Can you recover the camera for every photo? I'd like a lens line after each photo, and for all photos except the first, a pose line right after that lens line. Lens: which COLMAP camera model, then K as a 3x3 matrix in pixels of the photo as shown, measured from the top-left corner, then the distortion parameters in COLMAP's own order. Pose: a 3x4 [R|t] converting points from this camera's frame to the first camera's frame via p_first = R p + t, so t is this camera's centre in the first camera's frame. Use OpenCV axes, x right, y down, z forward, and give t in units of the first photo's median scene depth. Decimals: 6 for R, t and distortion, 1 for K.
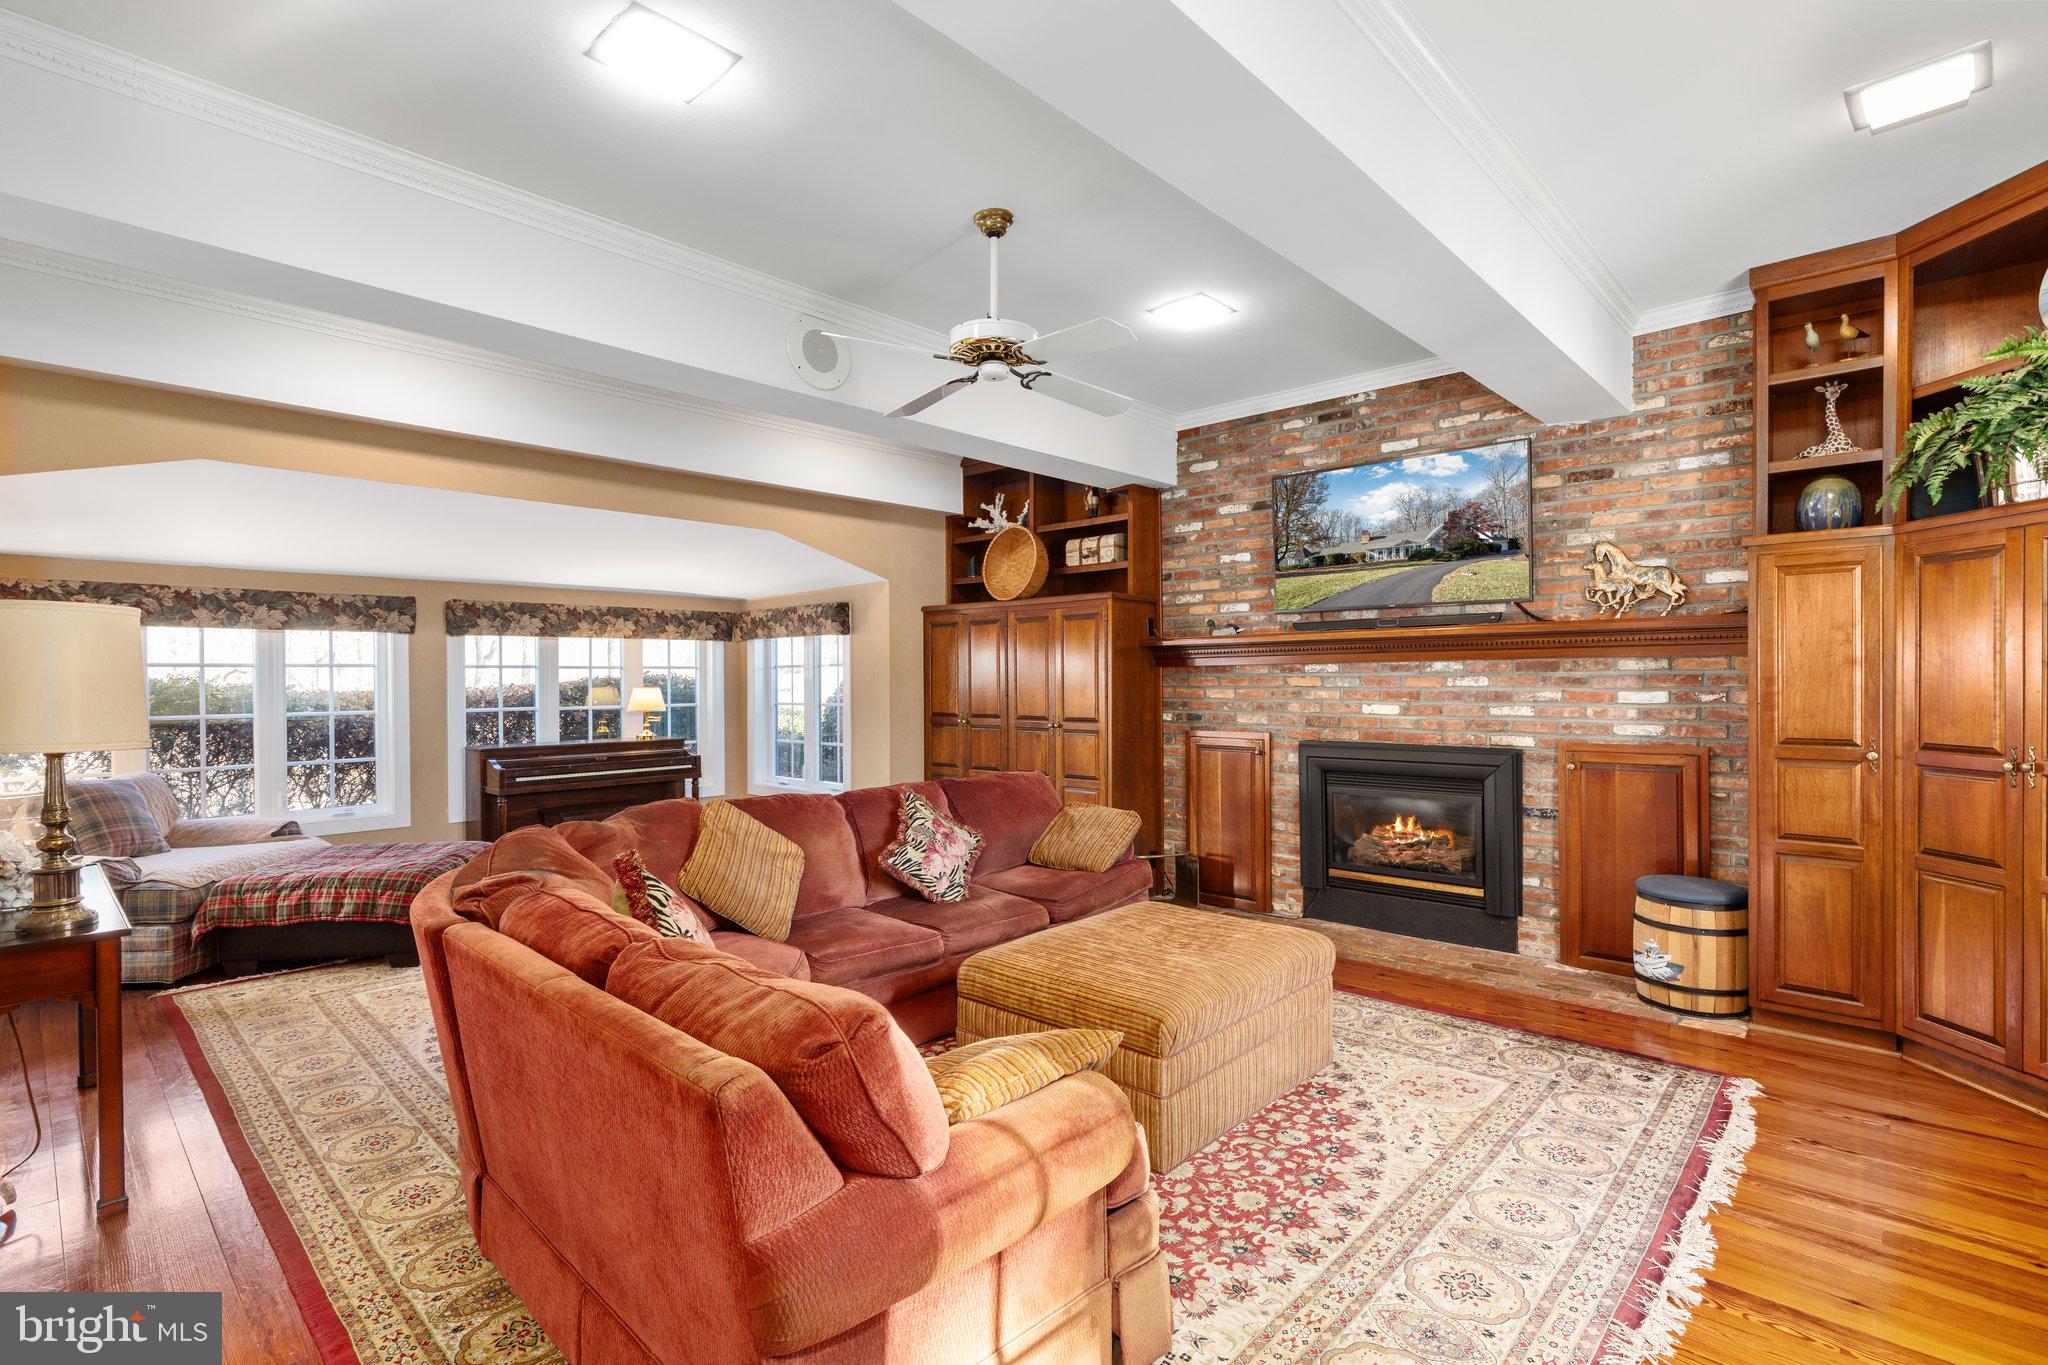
lens RADIAL K [[976.5, 0, 1023.9], [0, 976.5, 688.9], [0, 0, 1]] dist [-0.058888, -0.000289]
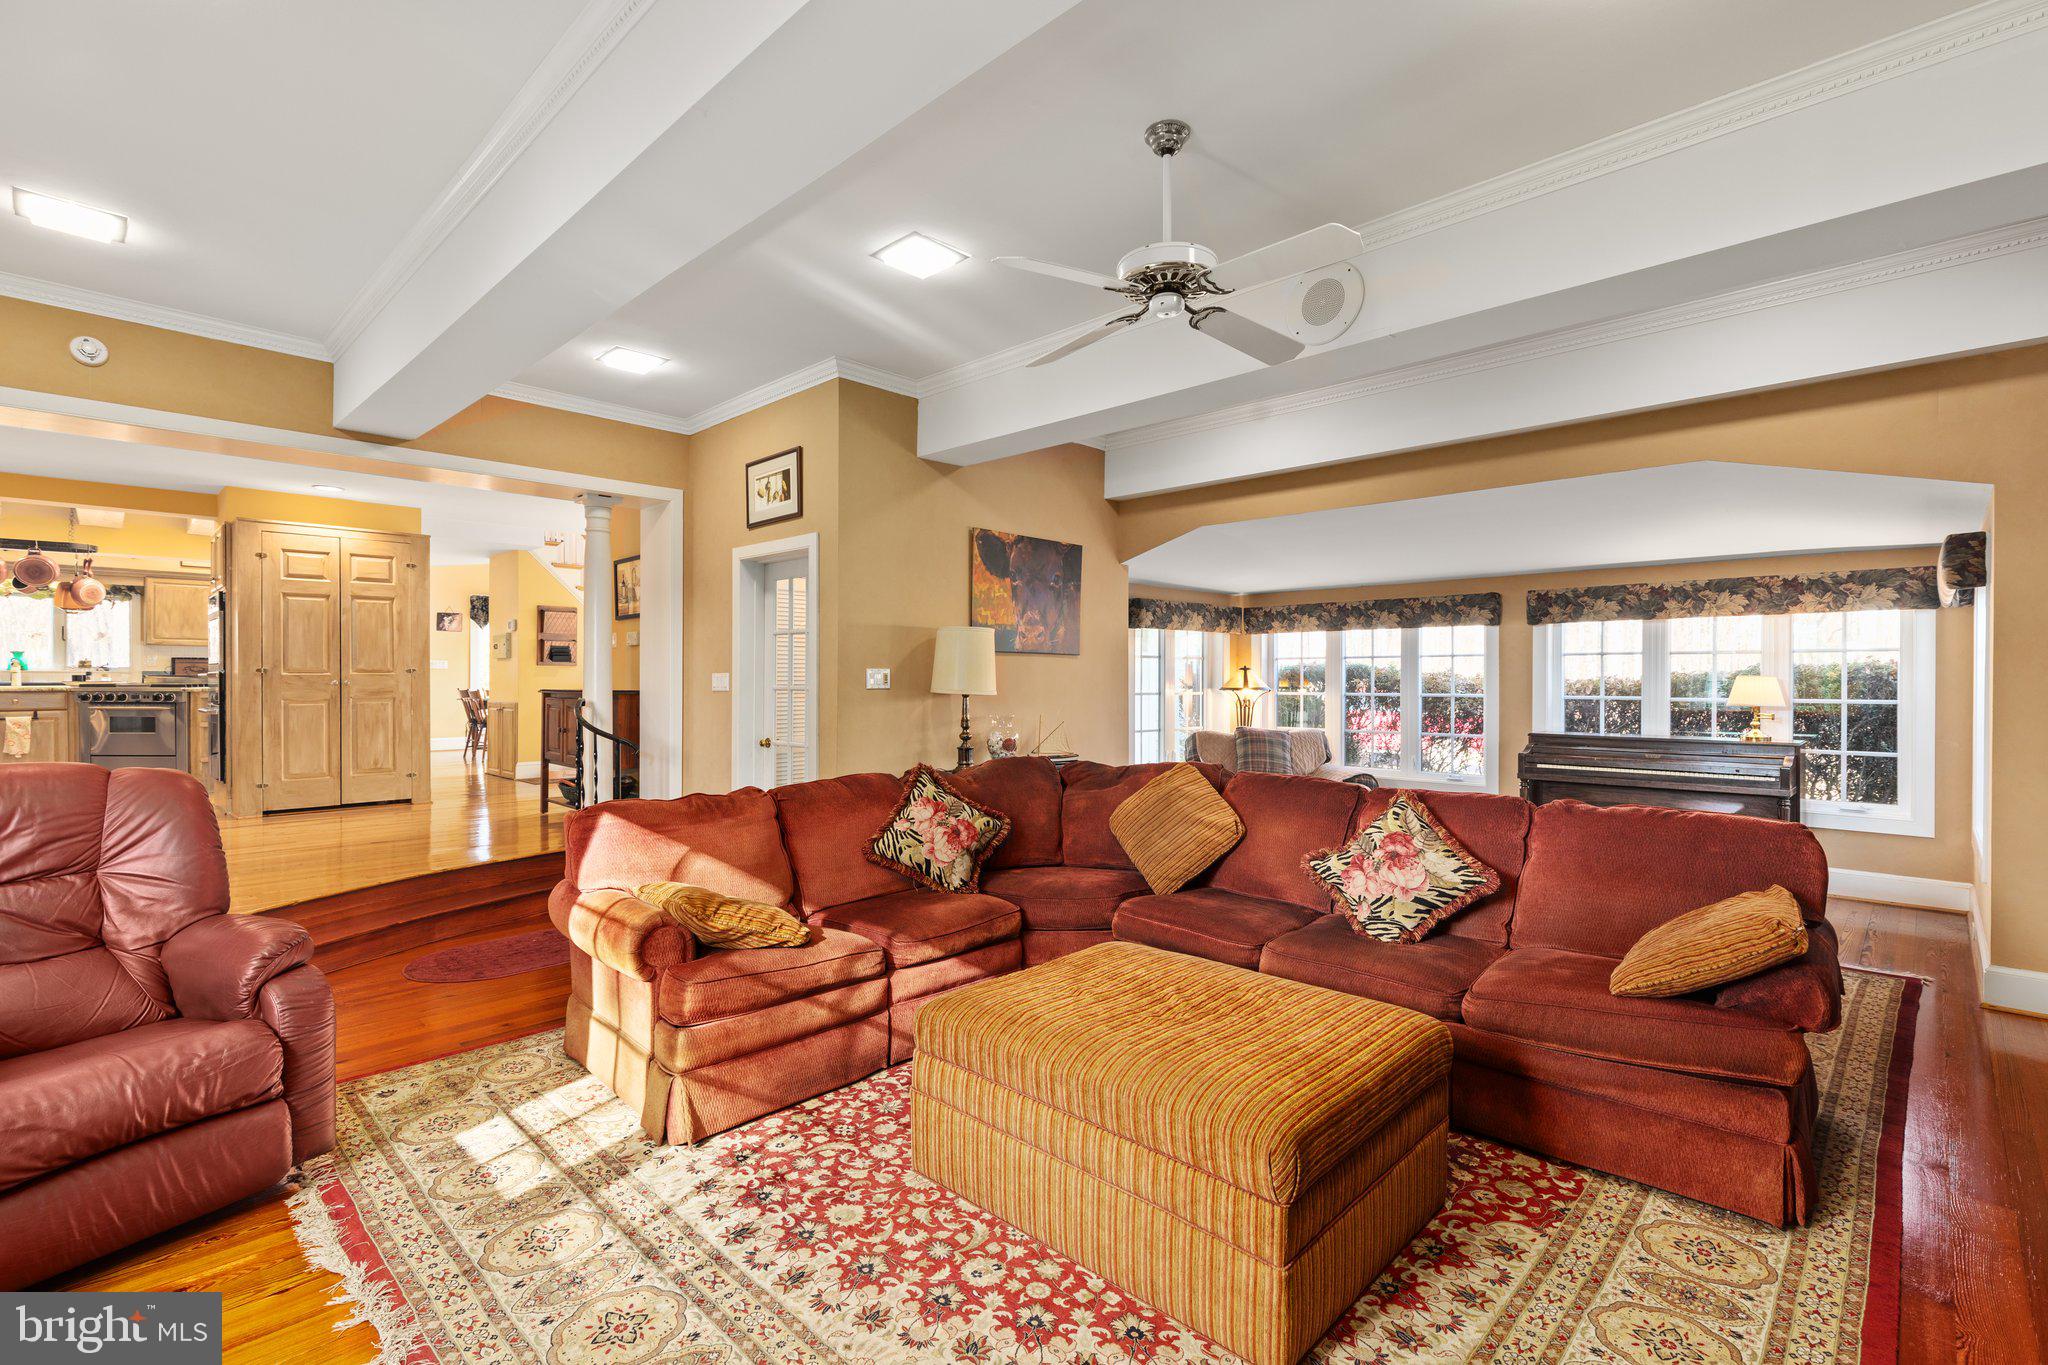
lens RADIAL K [[931.0, 0, 1027.9], [0, 931.0, 682.4], [0, 0, 1]] dist [0.018421, 0.000195]
pose [[-0.018504, 0.016931, -0.999685, 0.969310], [-0.005655, 0.999839, 0.017039, -0.013974], [0.999813, 0.005968, -0.018406, 0.996171]]
